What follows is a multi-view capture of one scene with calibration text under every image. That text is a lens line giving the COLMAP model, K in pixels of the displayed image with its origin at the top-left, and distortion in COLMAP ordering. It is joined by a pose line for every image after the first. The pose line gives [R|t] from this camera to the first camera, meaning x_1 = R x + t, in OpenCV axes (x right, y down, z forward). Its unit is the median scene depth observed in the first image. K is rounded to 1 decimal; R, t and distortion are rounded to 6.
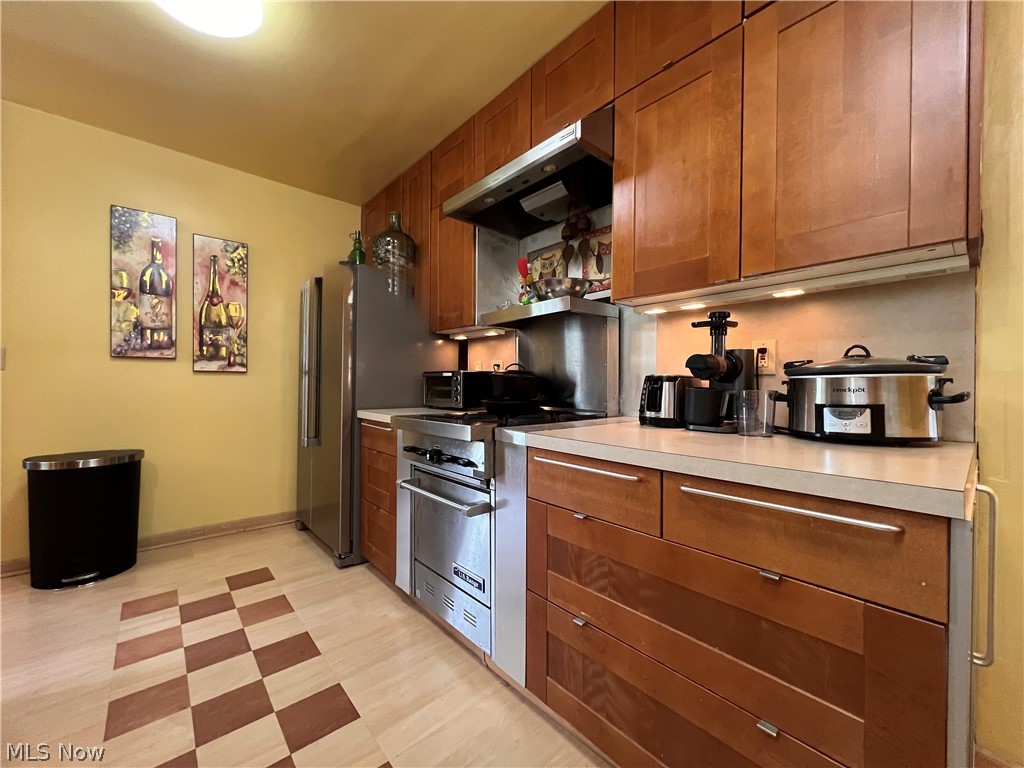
lens RADIAL K [[409.9, 0, 515.7], [0, 409.9, 384.3], [0, 0, 1]] dist [-0.002058, -0.000423]
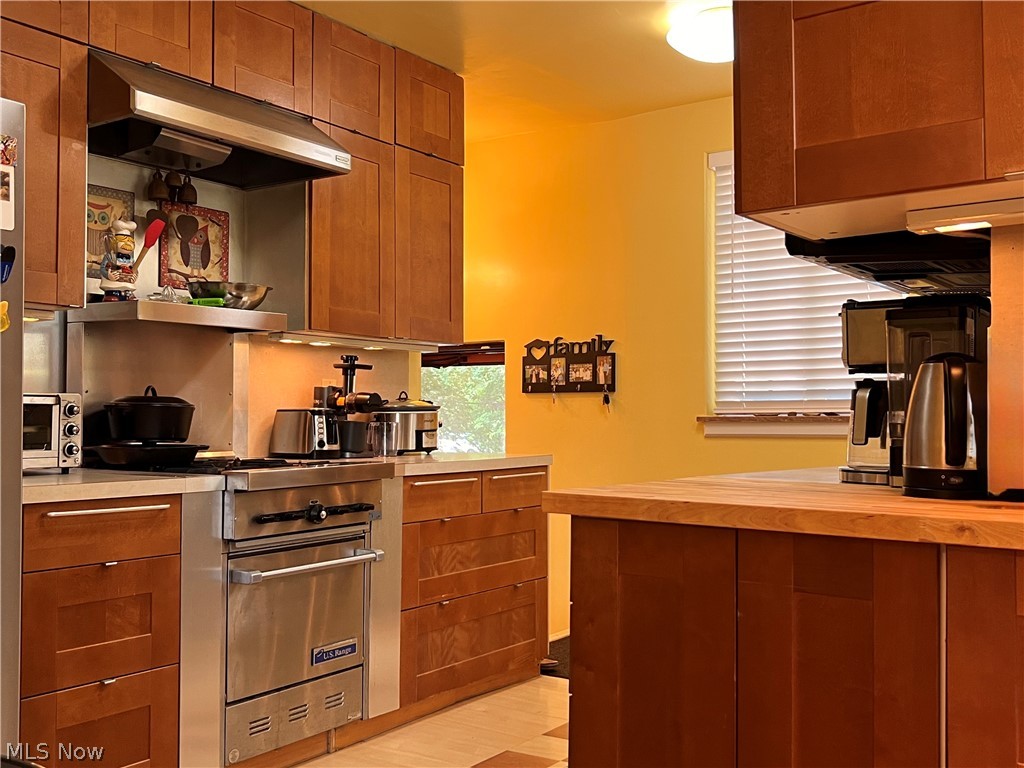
lens RADIAL K [[1063.7, 0, 511.7], [0, 1063.7, 383.8], [0, 0, 1]] dist [0.004196, 0.000000]
pose [[-0.252743, 0.024542, 0.967222, -0.421812], [0.000501, 0.999681, -0.025234, -0.003338], [-0.967533, -0.005893, -0.252675, 0.220567]]
